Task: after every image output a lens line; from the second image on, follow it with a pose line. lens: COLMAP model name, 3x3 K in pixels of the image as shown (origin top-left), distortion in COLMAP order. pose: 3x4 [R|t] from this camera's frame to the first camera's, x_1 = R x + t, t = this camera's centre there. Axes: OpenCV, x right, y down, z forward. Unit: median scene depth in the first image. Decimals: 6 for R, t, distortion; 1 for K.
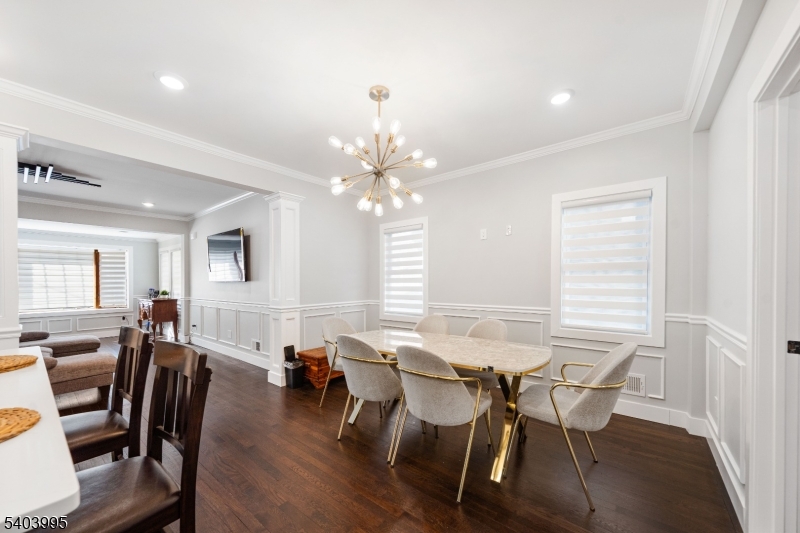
lens RADIAL K [[305.8, 0, 414.5], [0, 305.8, 282.1], [0, 0, 1]] dist [0.000357, 0.000034]
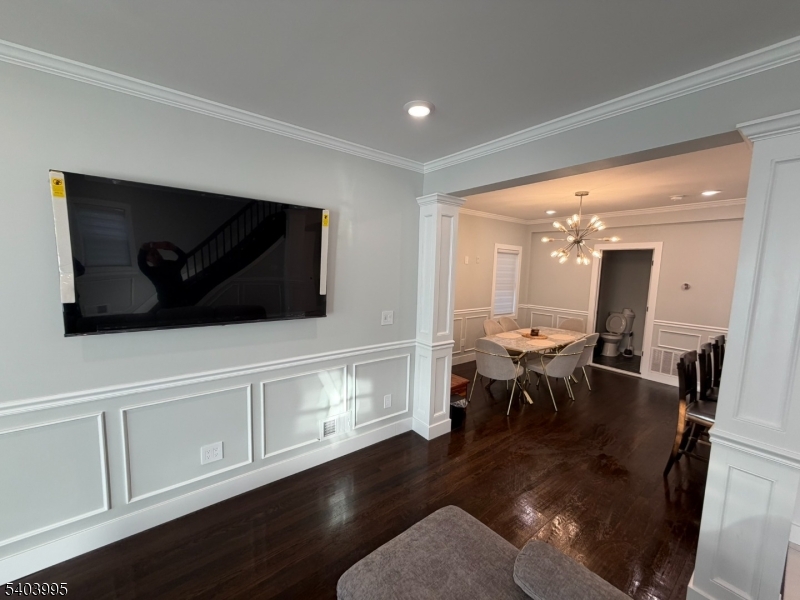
lens RADIAL K [[317.2, 0, 400.0], [0, 317.2, 300.0], [0, 0, 1]] dist [0.001925, -0.000525]
pose [[0.257126, -0.088999, 0.962271, -1.260400], [-0.024526, 0.994828, 0.098564, -0.109828], [-0.966067, -0.048943, 0.253613, 0.897986]]
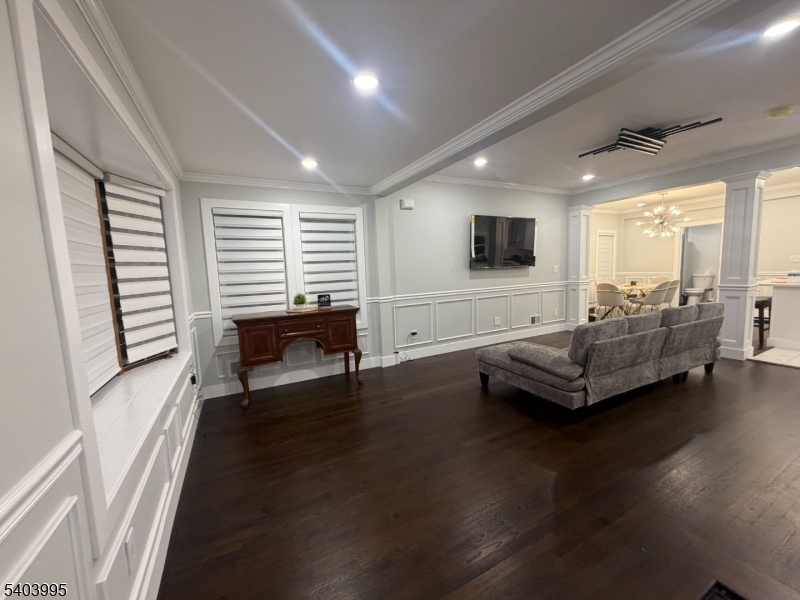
lens RADIAL K [[317.2, 0, 400.0], [0, 317.2, 300.0], [0, 0, 1]] dist [0.001925, -0.000525]
pose [[0.428718, -0.103254, 0.897519, -2.291743], [0.038714, 0.994635, 0.095934, -0.015453], [-0.902609, -0.006382, 0.430415, 1.146534]]
